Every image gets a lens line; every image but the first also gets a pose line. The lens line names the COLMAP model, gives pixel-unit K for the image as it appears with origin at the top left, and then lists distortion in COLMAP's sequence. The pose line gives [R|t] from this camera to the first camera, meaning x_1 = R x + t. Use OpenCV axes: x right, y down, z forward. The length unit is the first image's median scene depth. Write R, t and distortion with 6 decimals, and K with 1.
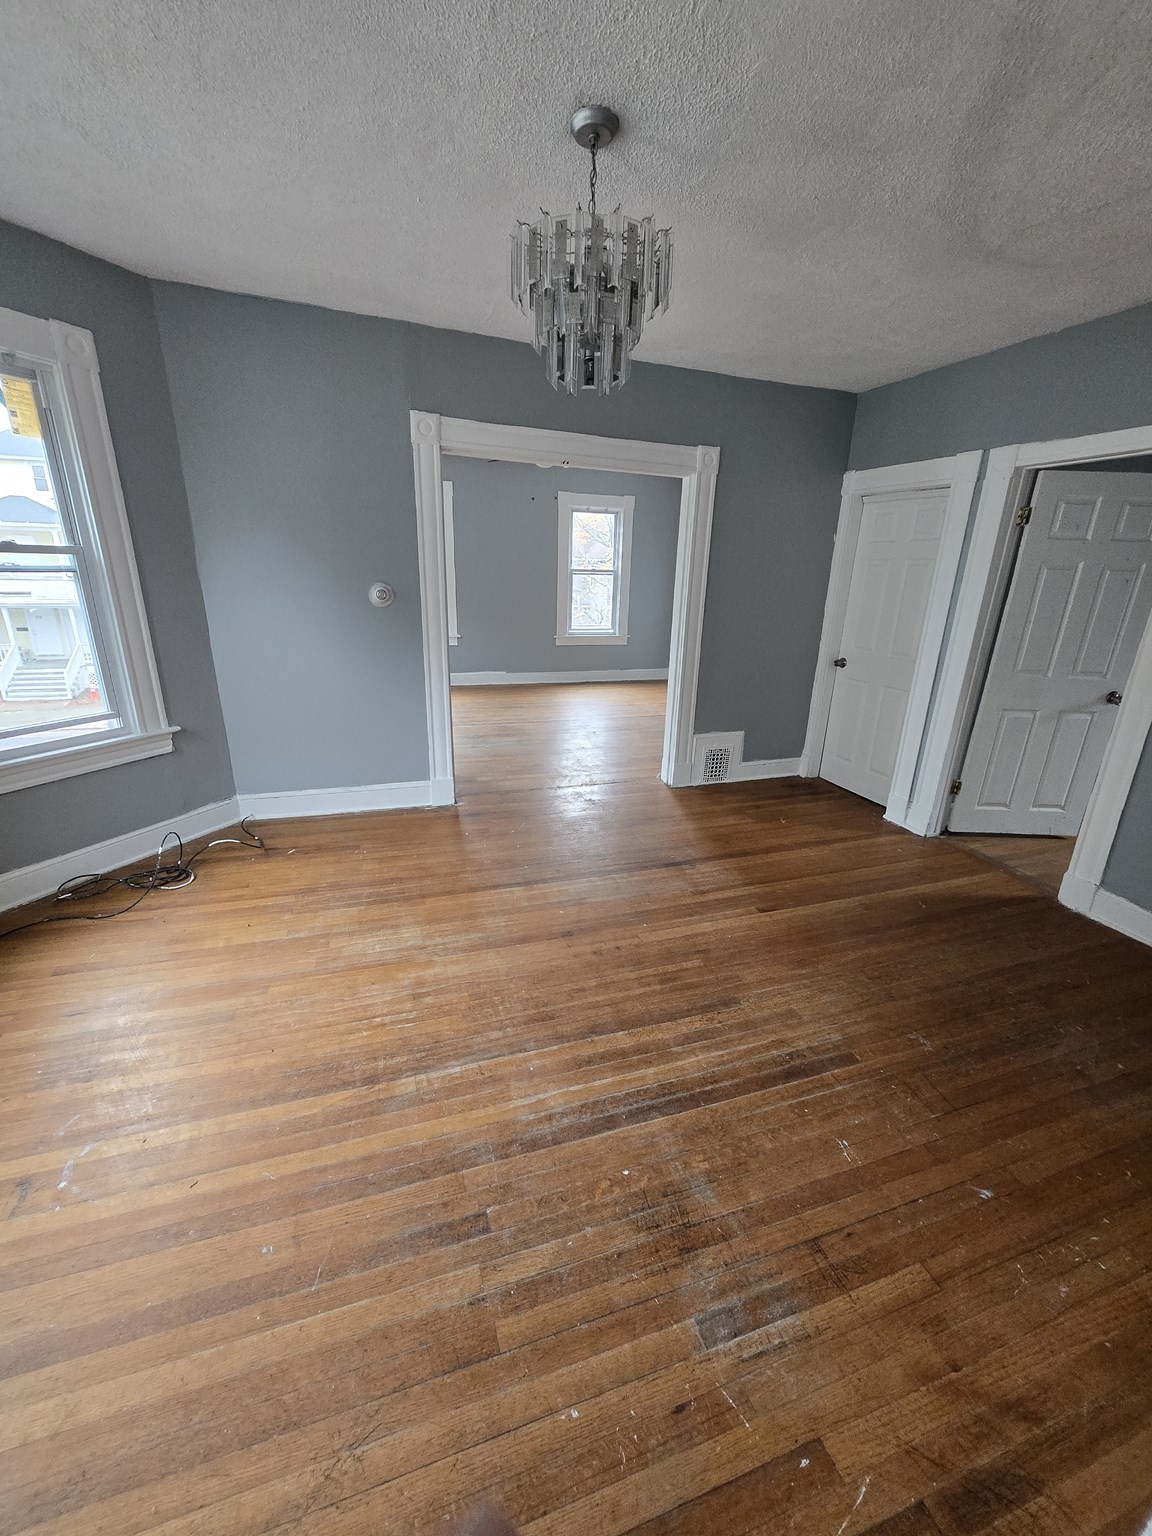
lens RADIAL K [[593.8, 0, 576.0], [0, 593.8, 768.0], [0, 0, 1]] dist [0.001366, 0.000124]
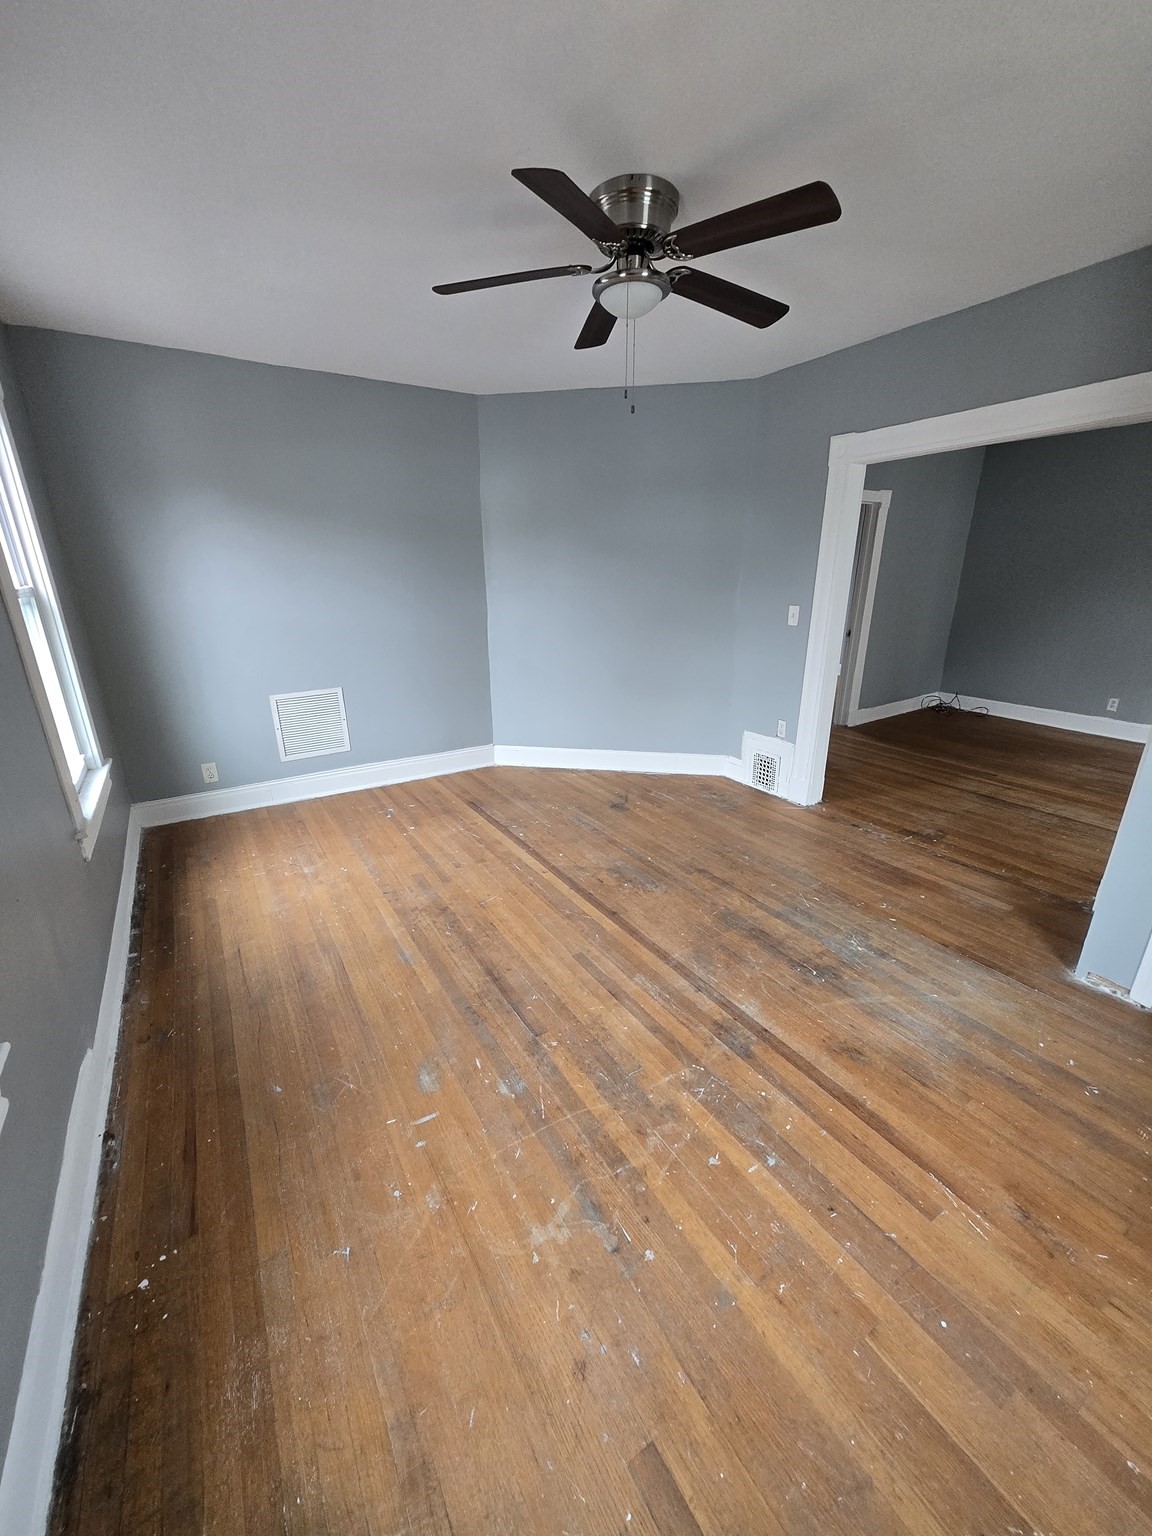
lens RADIAL K [[593.8, 0, 576.0], [0, 593.8, 768.0], [0, 0, 1]] dist [0.001366, 0.000124]
pose [[-0.243621, -0.334950, 0.910196, -0.809905], [0.290862, 0.870043, 0.398025, -0.696440], [-0.925229, 0.361708, -0.114537, 2.056053]]
